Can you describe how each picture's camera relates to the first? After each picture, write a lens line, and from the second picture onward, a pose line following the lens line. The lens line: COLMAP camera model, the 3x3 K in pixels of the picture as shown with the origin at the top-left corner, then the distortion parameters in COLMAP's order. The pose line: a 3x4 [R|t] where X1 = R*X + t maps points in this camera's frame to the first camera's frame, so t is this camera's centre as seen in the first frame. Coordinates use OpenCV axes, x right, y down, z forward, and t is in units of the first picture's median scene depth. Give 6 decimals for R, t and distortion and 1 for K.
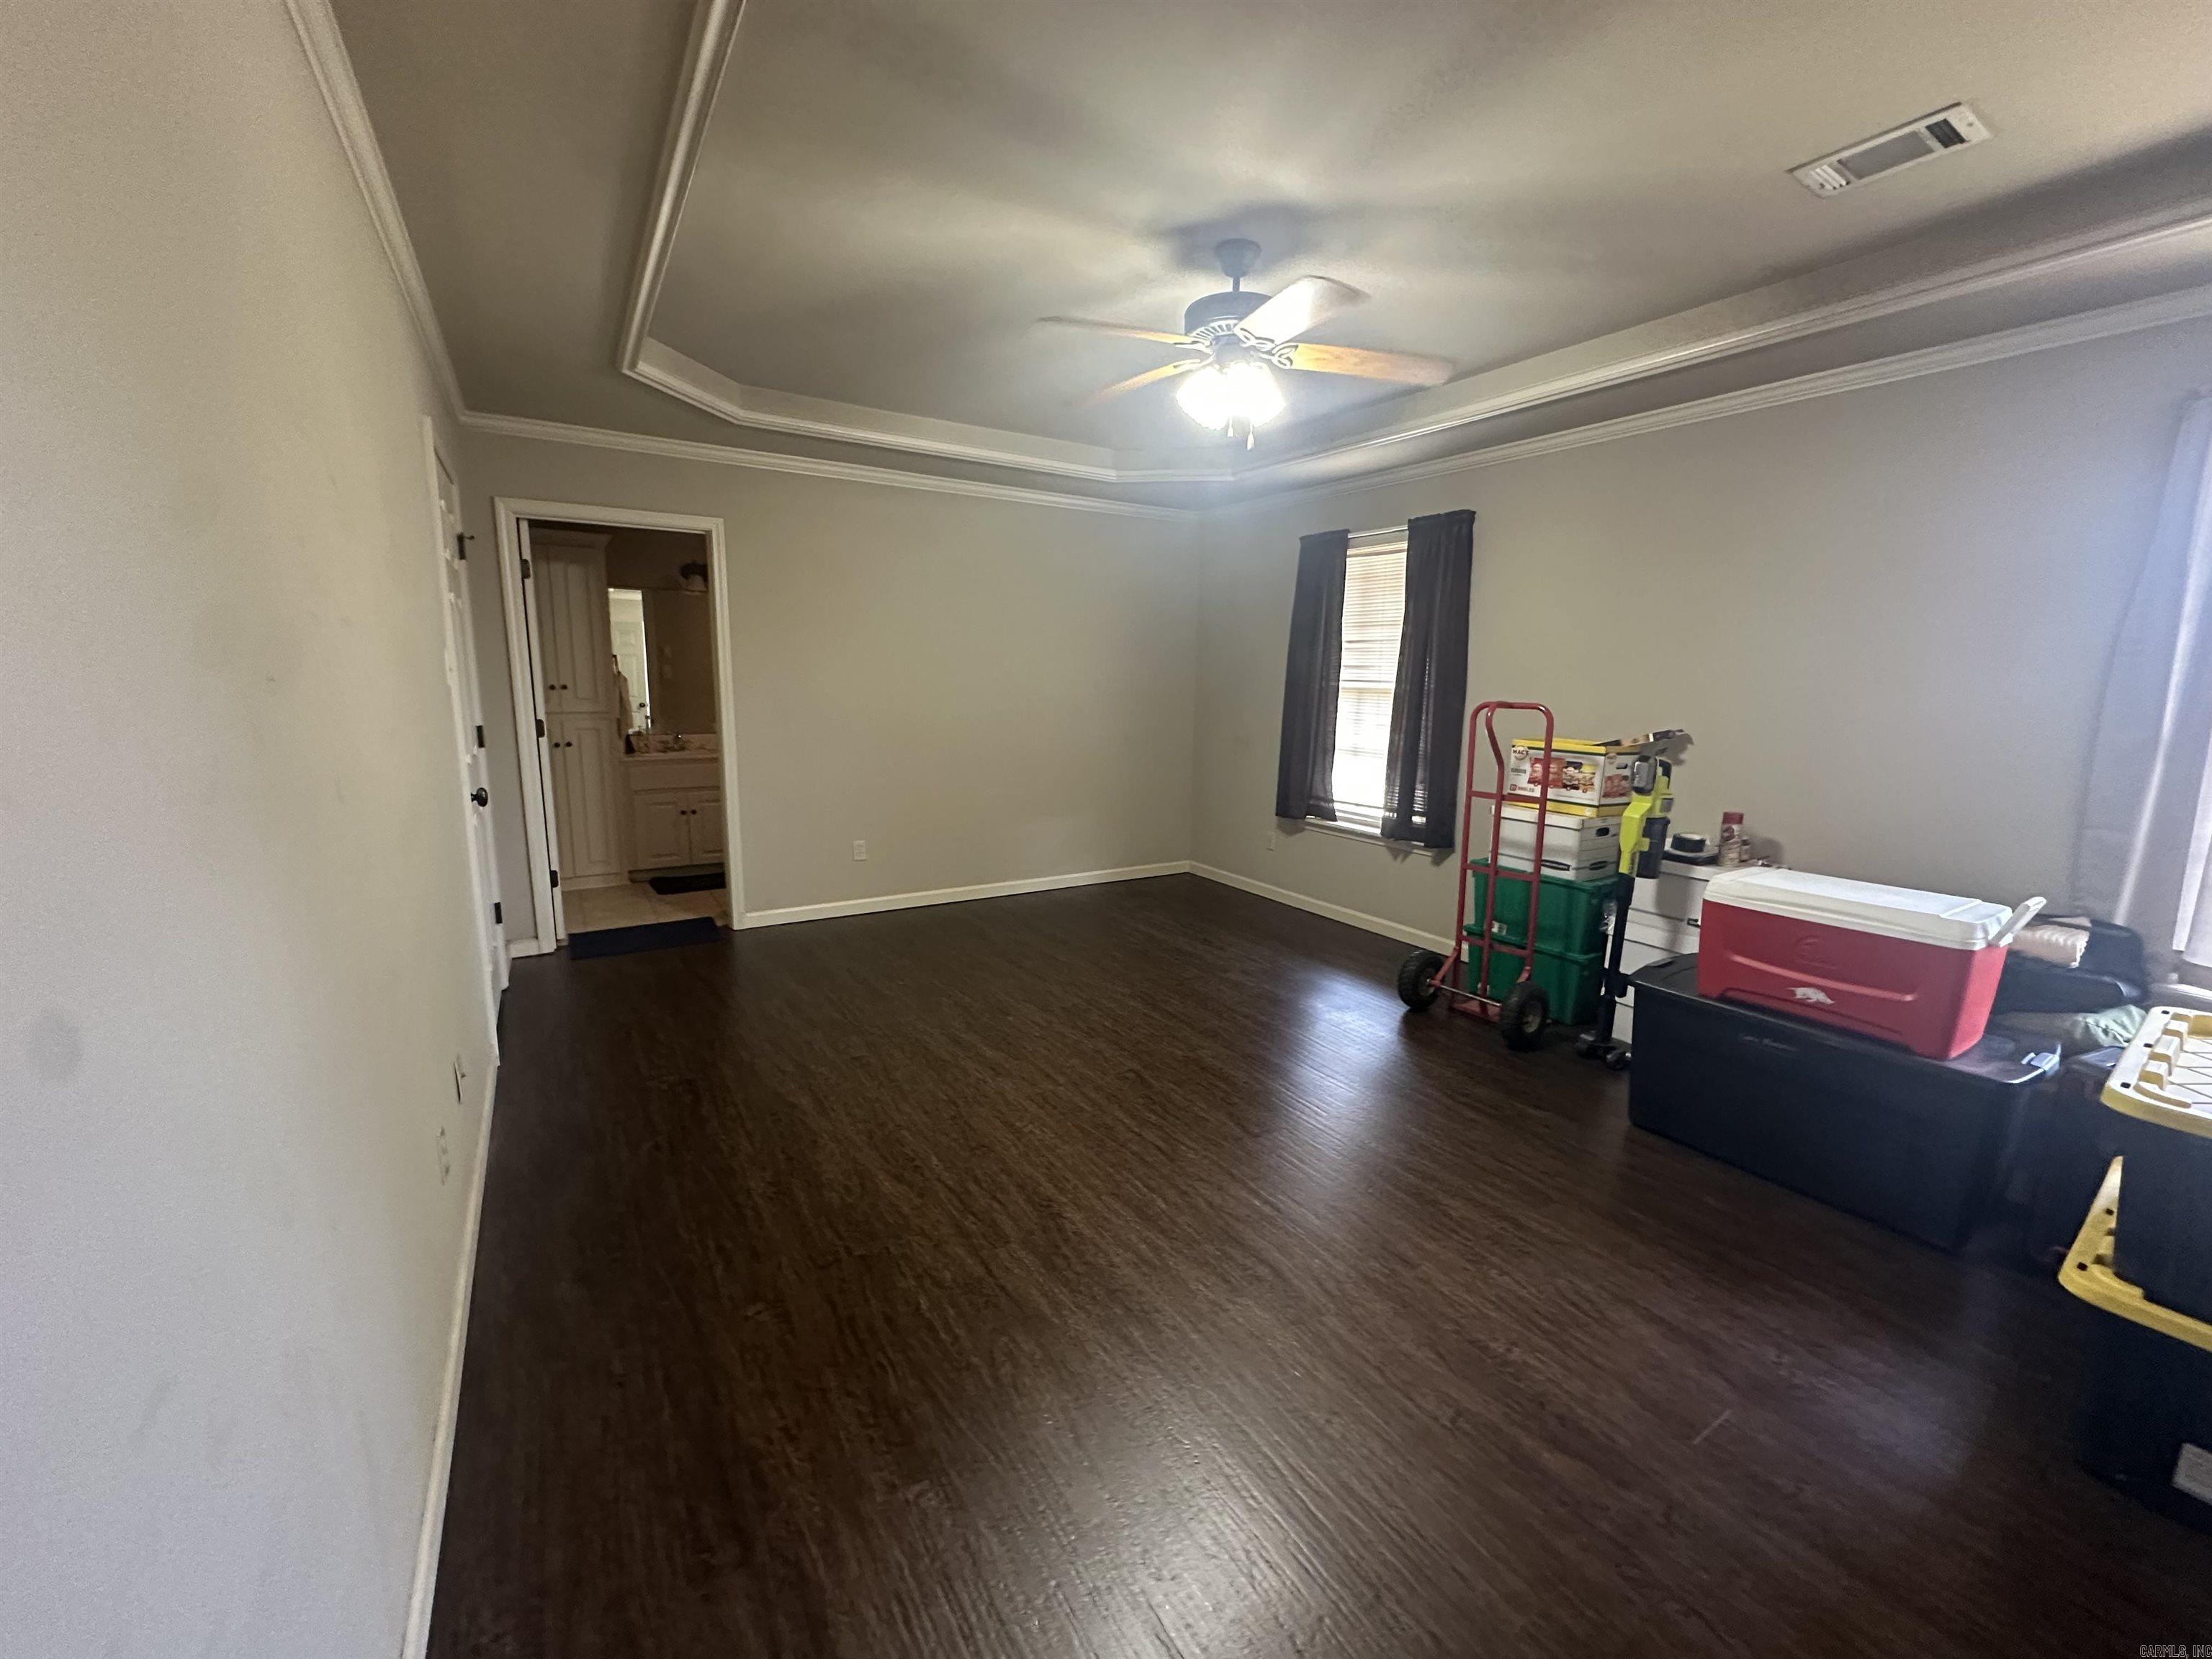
lens RADIAL K [[884.1, 0, 1106.0], [0, 884.1, 829.5], [0, 0, 1]] dist [-0.001243, 0.000152]
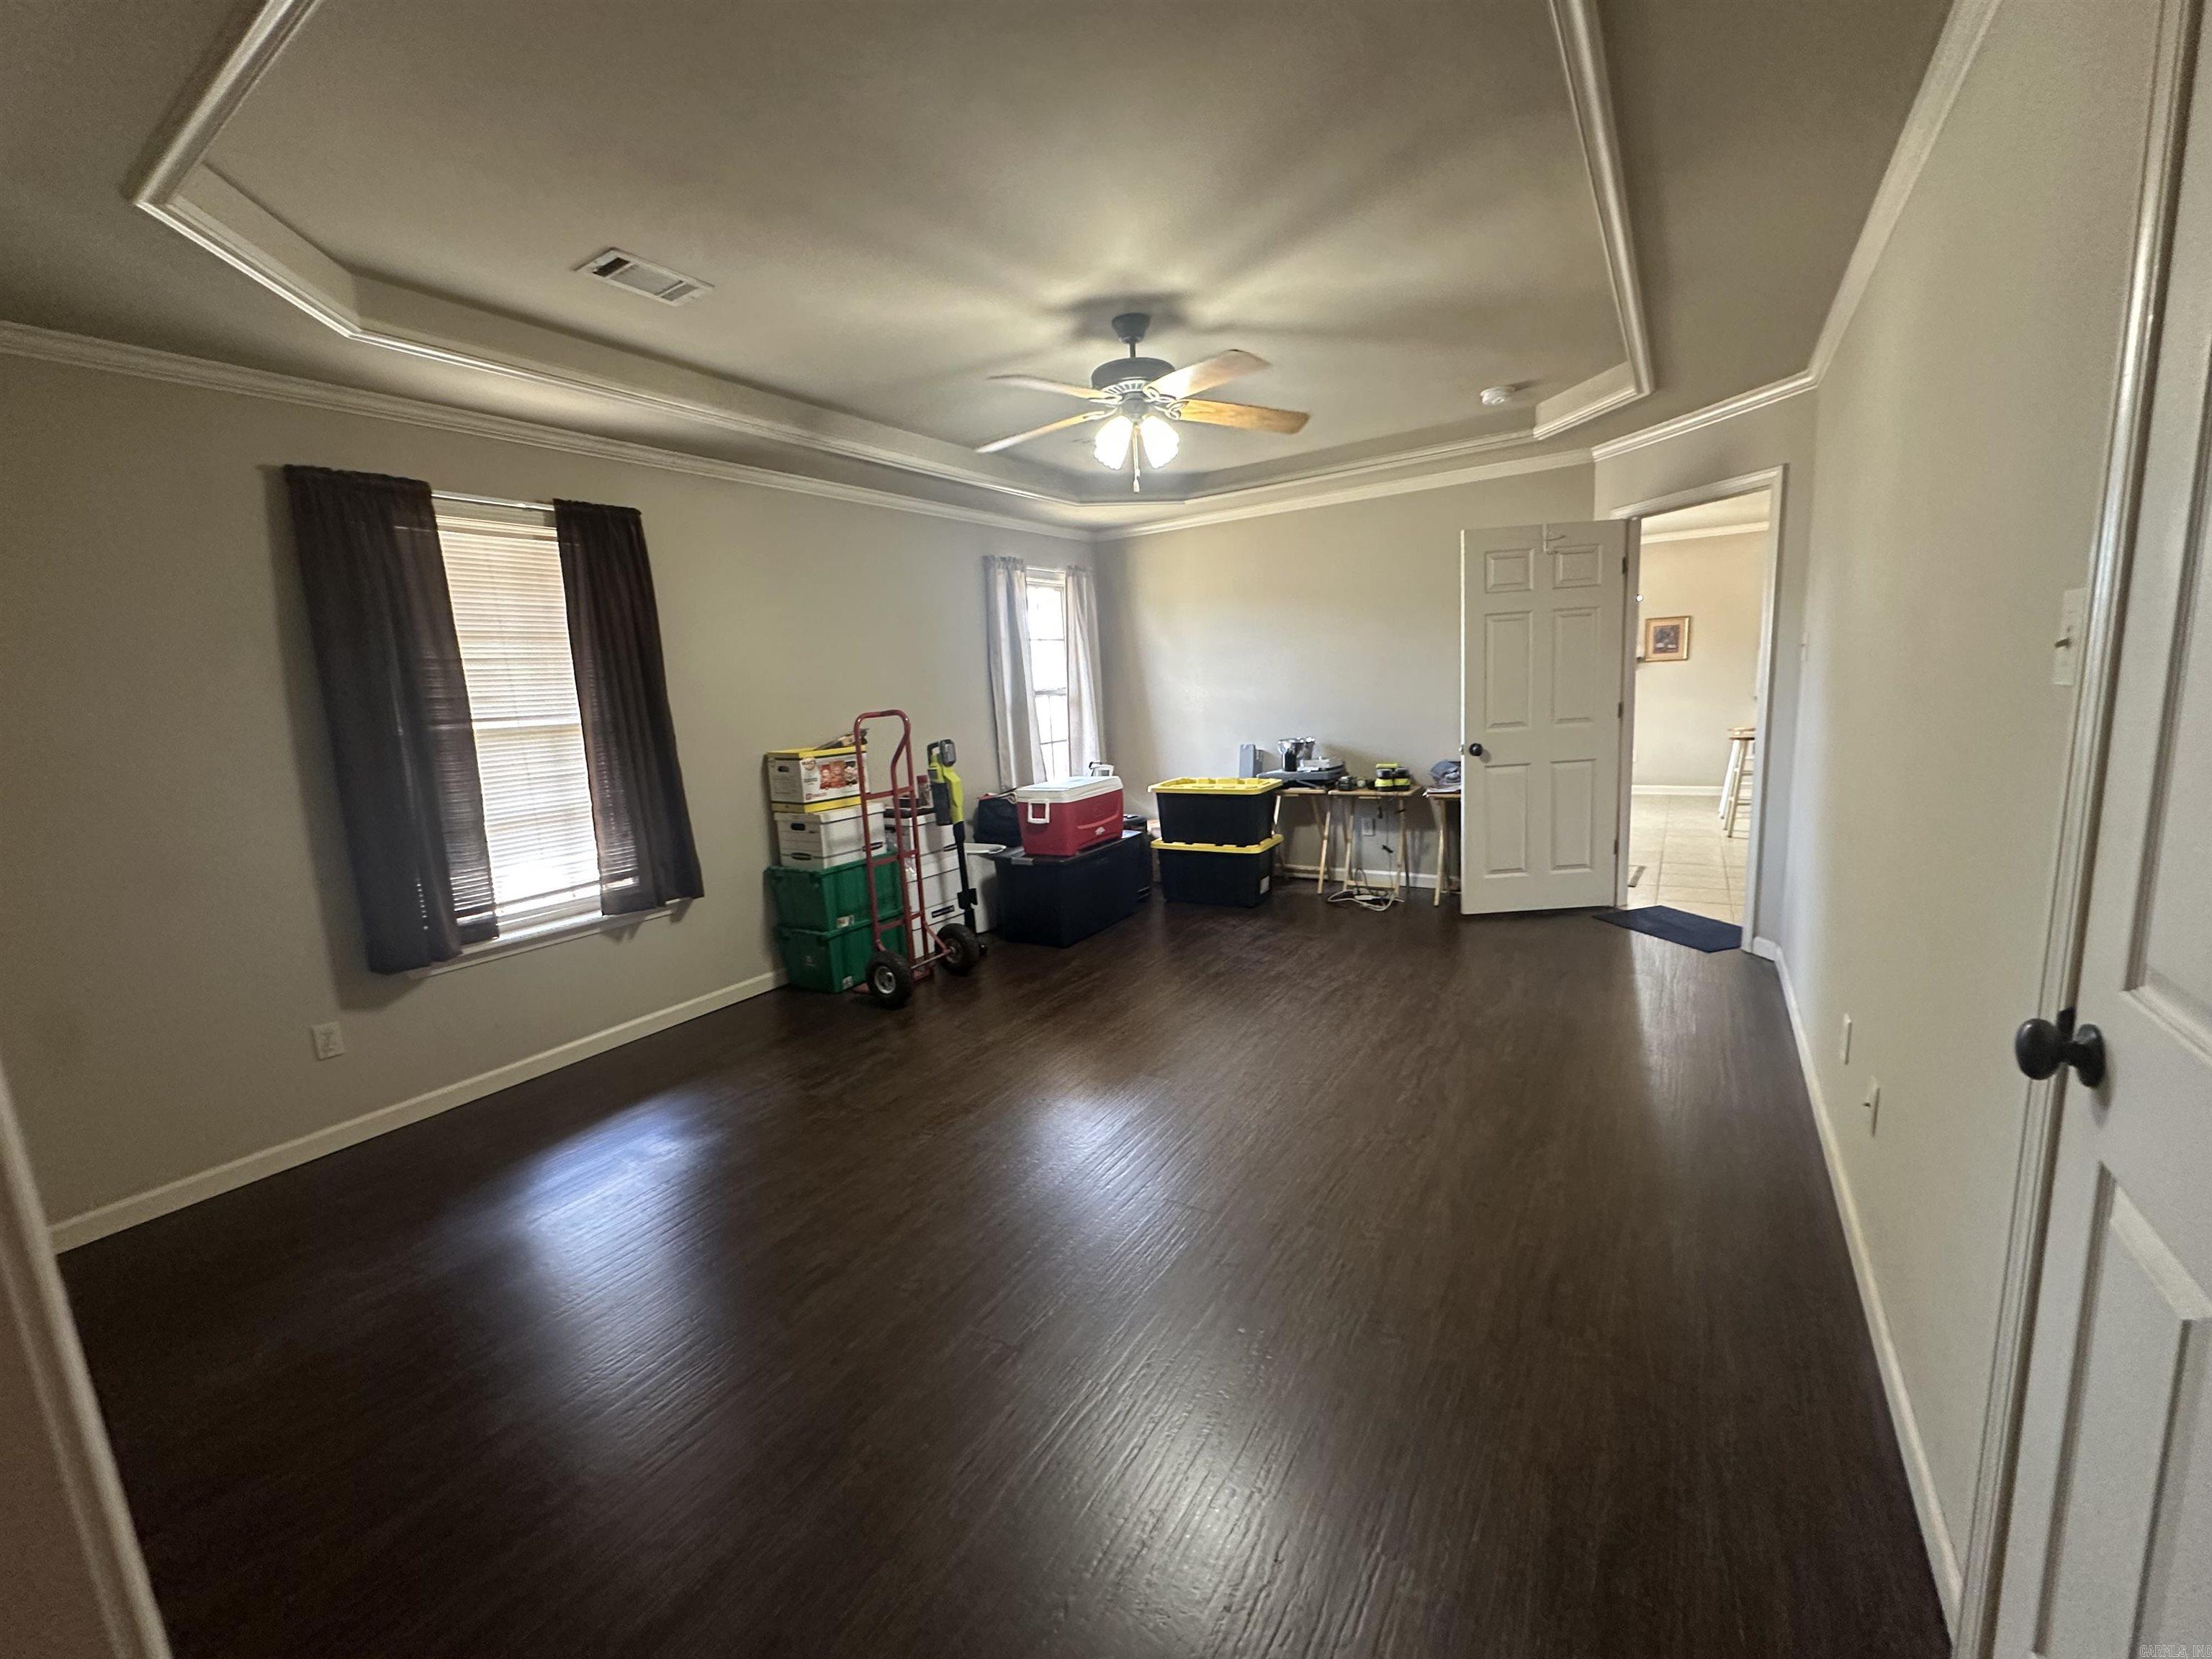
lens RADIAL K [[884.1, 0, 1106.0], [0, 884.1, 829.5], [0, 0, 1]] dist [-0.001243, 0.000152]
pose [[-0.420798, -0.146101, 0.895312, -0.694447], [0.204187, 0.946365, 0.250400, -0.216611], [-0.883876, 0.288179, -0.368396, 1.150592]]
